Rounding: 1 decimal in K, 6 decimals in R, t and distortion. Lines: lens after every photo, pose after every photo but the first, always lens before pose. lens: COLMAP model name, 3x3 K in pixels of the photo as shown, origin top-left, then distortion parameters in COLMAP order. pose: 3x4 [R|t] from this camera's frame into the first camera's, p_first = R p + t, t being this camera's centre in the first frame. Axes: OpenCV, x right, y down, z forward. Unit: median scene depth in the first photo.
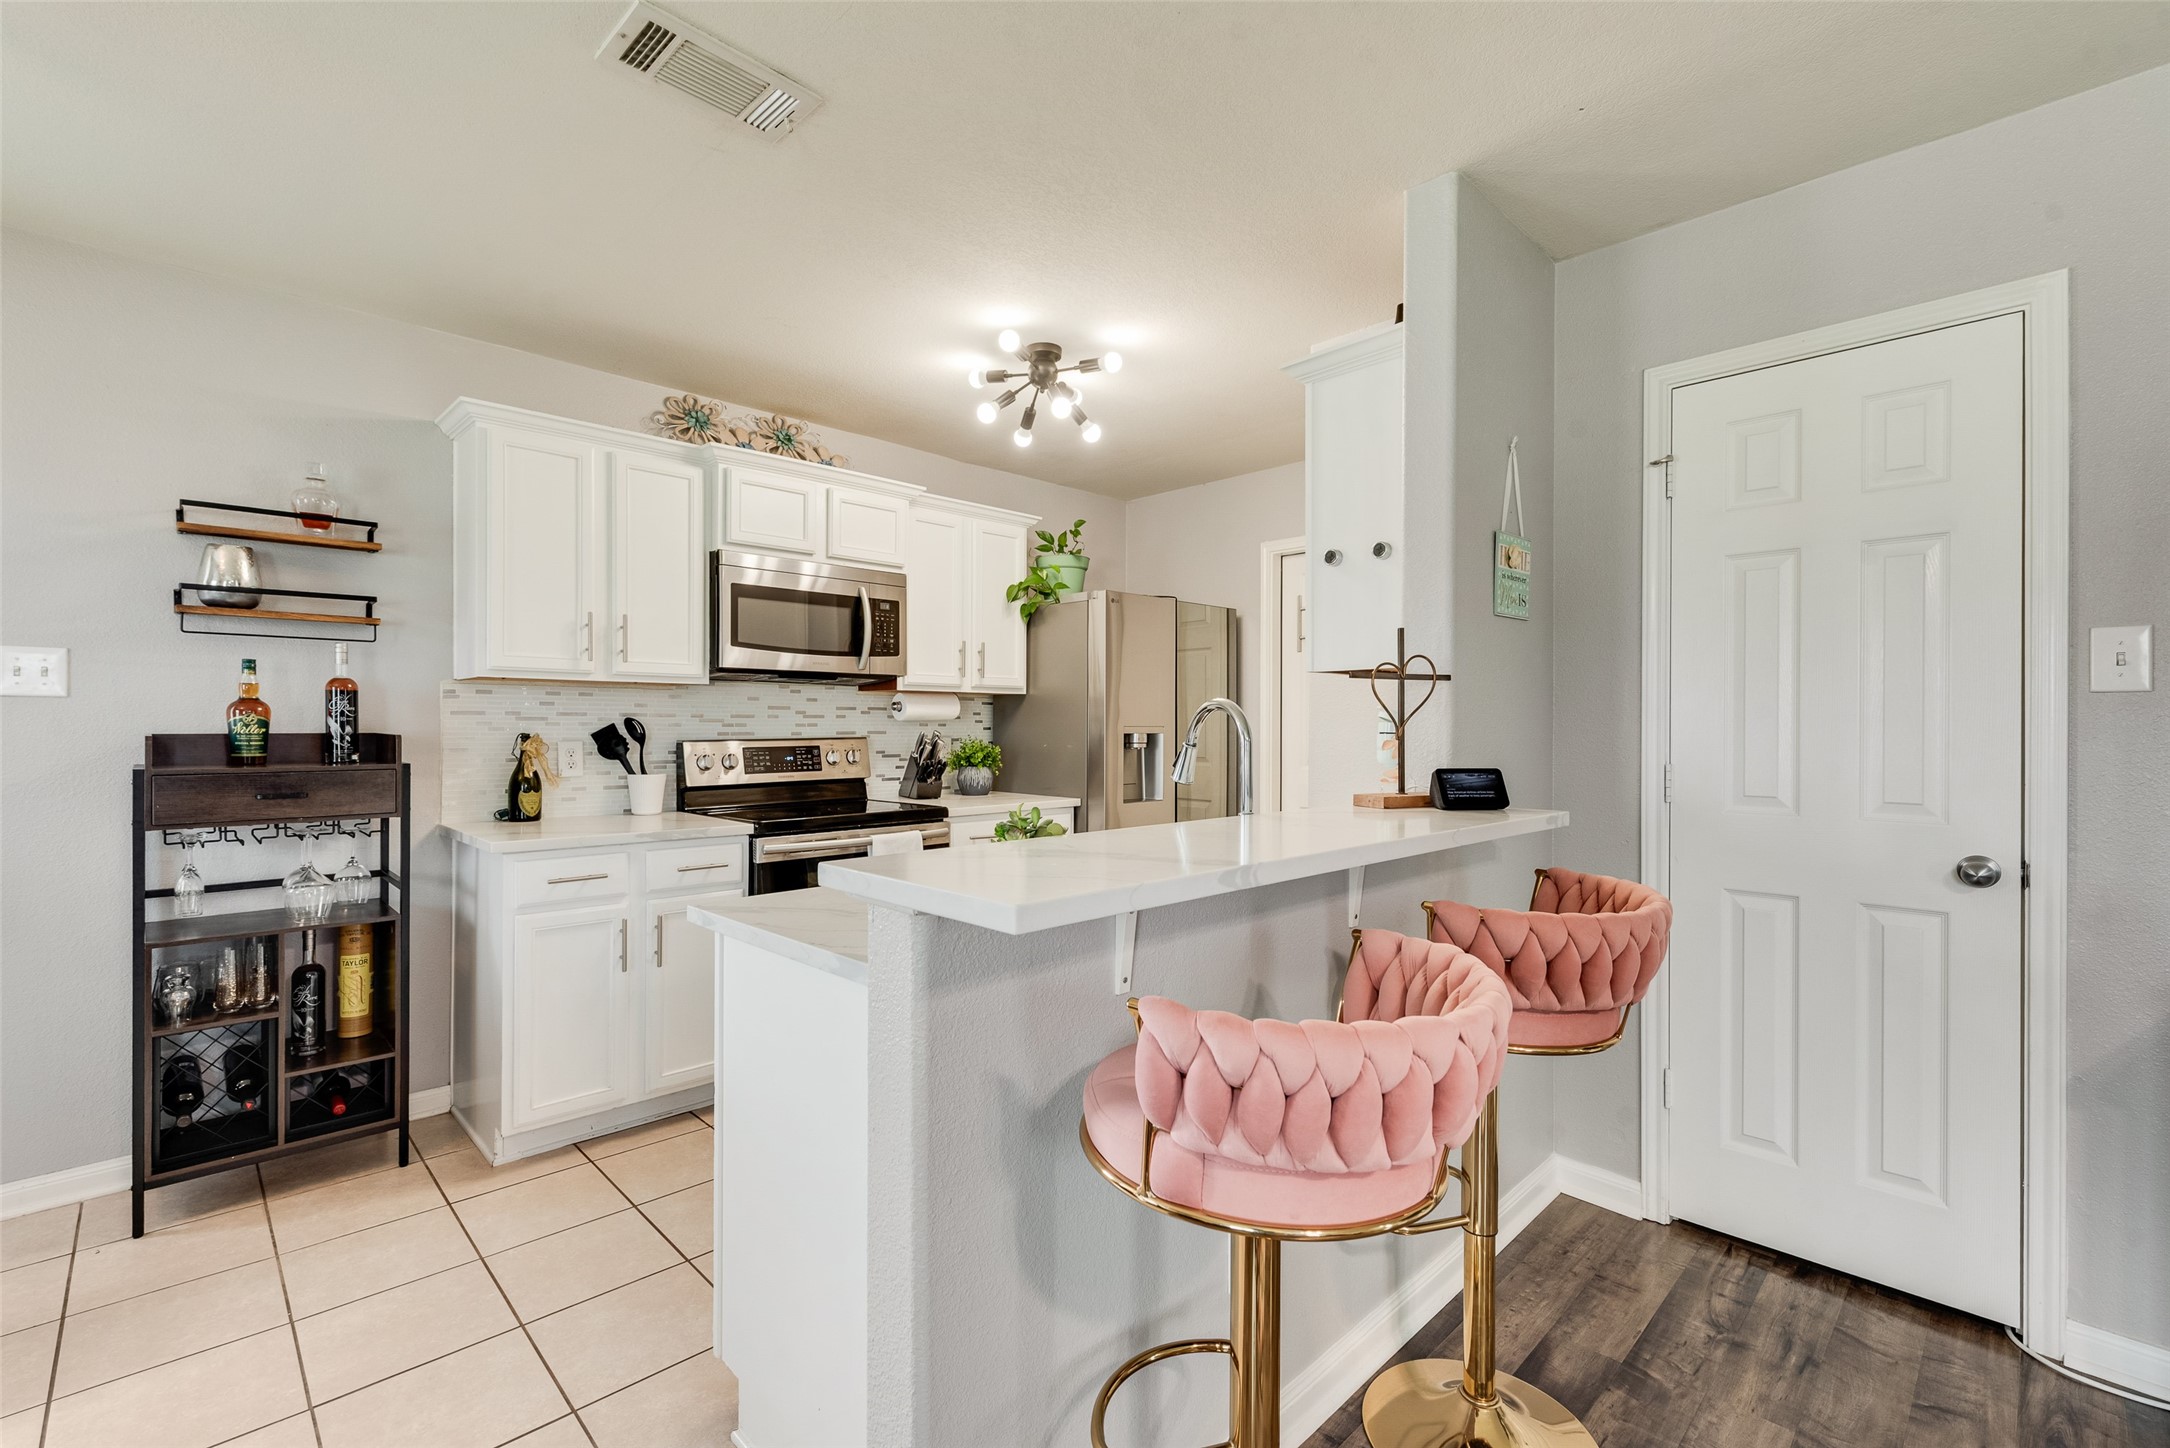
lens RADIAL K [[940.3, 0, 1067.2], [0, 940.3, 730.4], [0, 0, 1]] dist [0.004603, -0.001168]
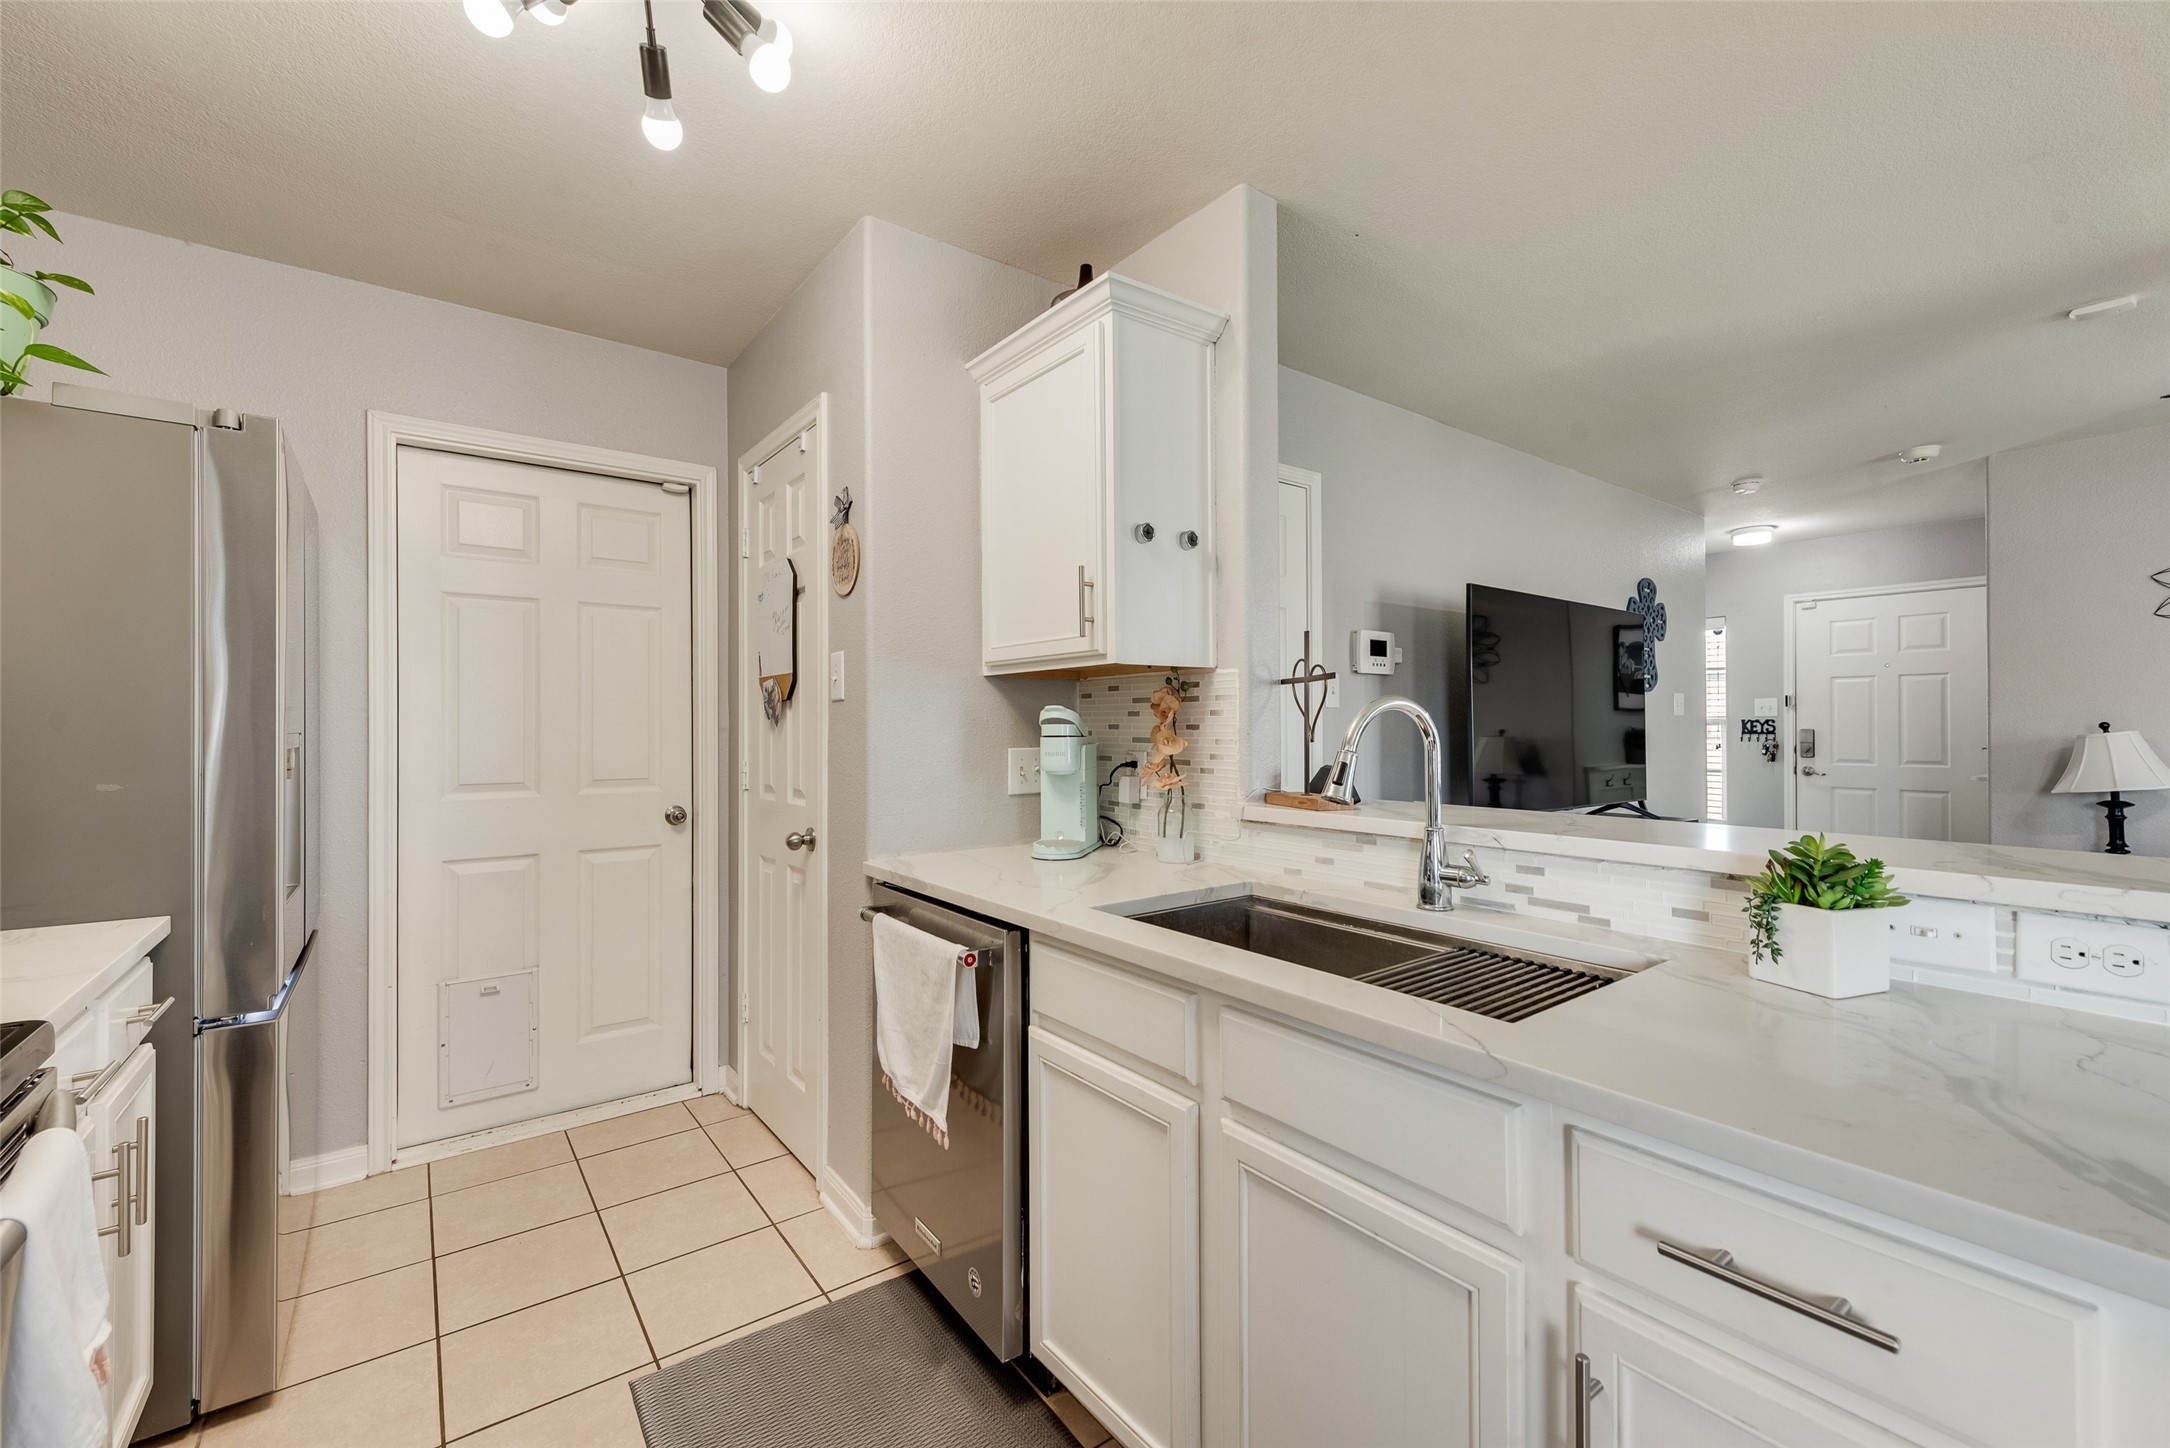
lens RADIAL K [[896.6, 0, 1078.0], [0, 896.6, 724.8], [0, 0, 1]] dist [0.011688, -0.003805]
pose [[0.123695, -0.001474, 0.992319, -0.485357], [0.006678, 0.999977, 0.000653, -0.009165], [-0.992298, 0.006546, 0.123702, 0.865156]]
